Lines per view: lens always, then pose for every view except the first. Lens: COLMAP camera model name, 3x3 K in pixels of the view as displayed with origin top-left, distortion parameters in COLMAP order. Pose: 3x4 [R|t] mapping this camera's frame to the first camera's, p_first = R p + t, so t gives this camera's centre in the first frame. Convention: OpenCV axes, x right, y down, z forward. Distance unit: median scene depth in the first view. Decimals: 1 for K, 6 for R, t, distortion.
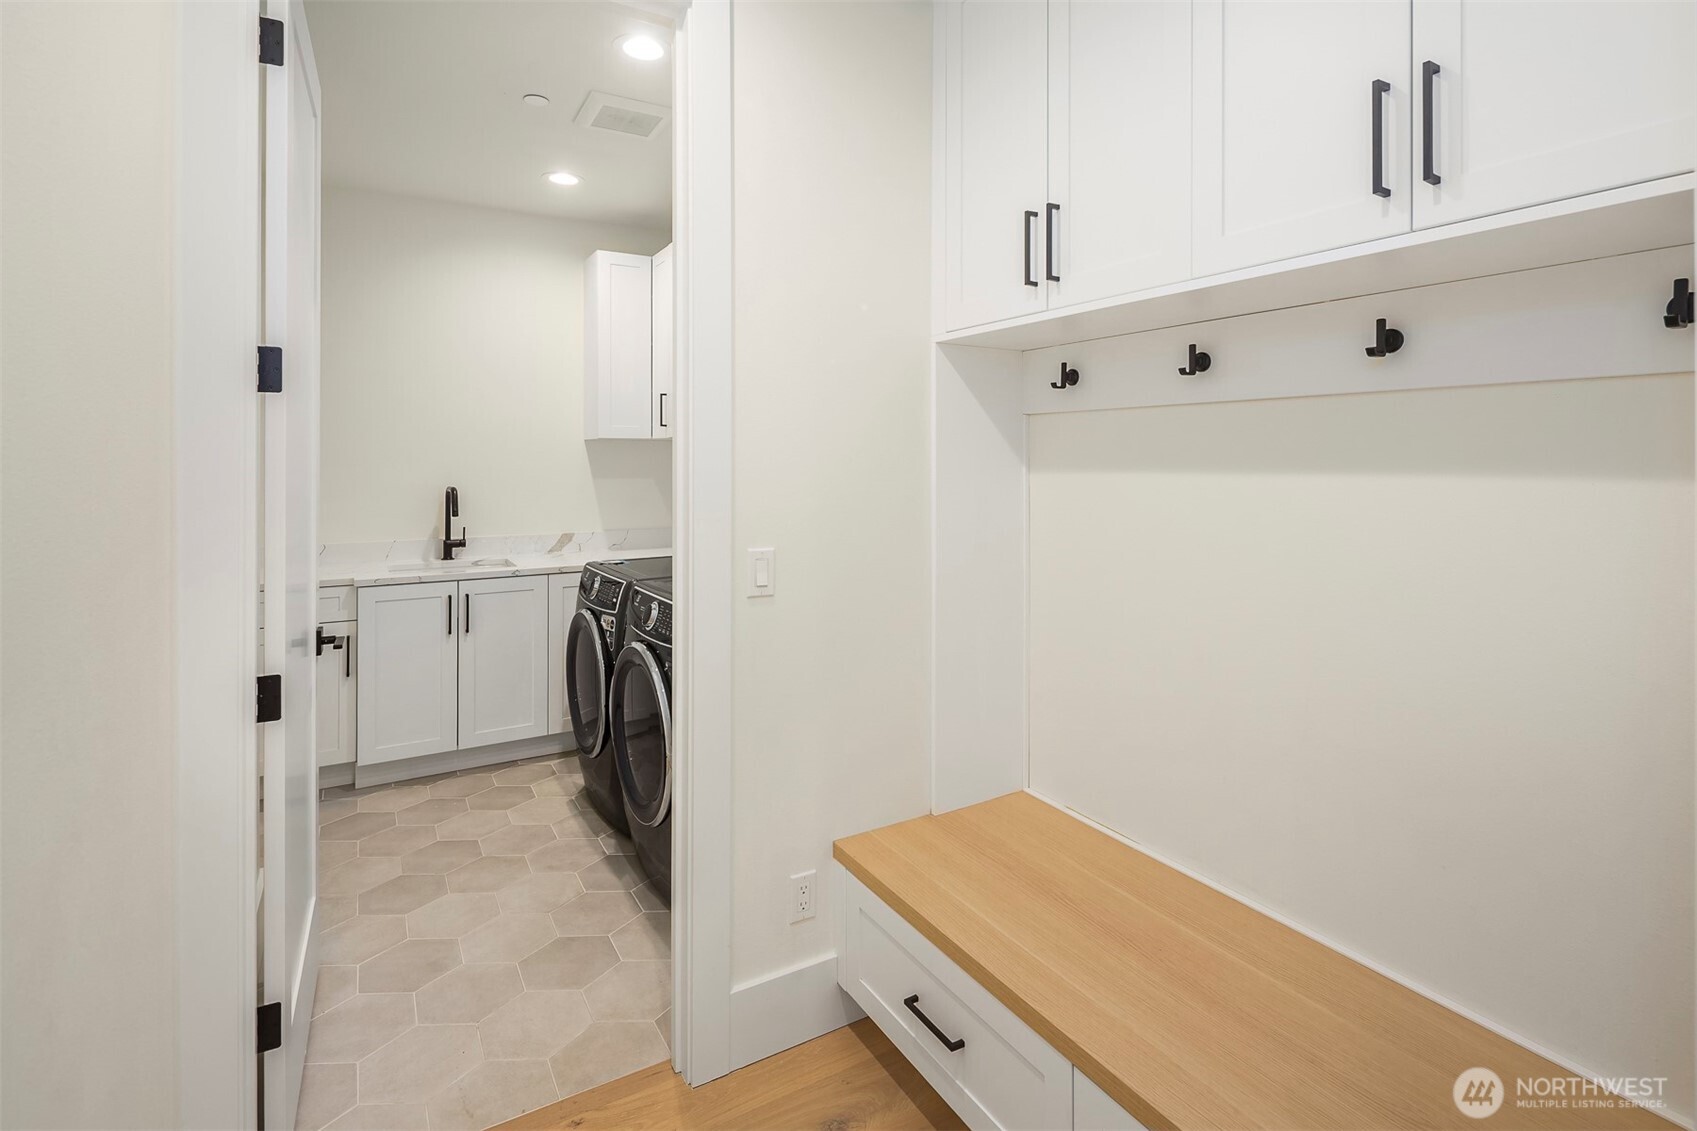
lens RADIAL K [[827.5, 0, 856.3], [0, 827.5, 449.0], [0, 0, 1]] dist [-0.000471, -0.000054]
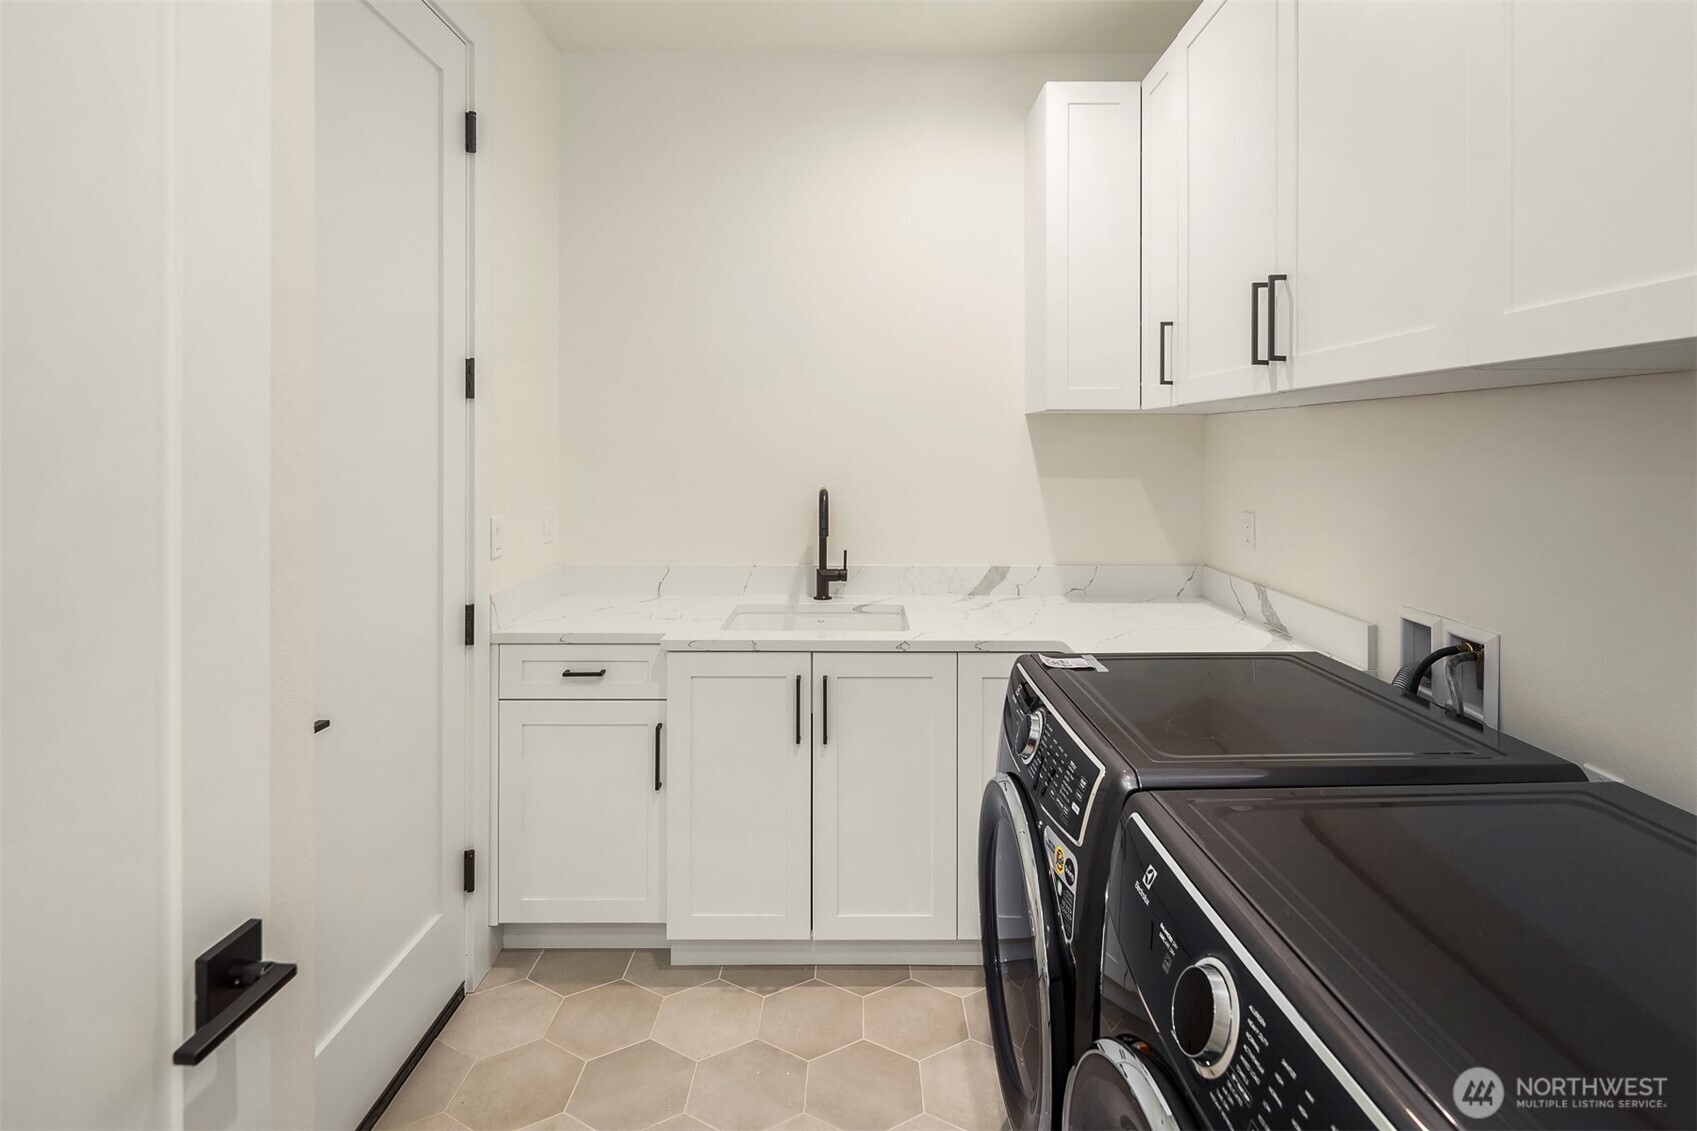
lens RADIAL K [[827.5, 0, 856.3], [0, 827.5, 449.0], [0, 0, 1]] dist [-0.000471, -0.000054]
pose [[0.858357, 0.002905, -0.513045, -0.145071], [0.004747, 0.999896, 0.013604, 0.006455], [0.513031, -0.014113, 0.858254, 0.488788]]
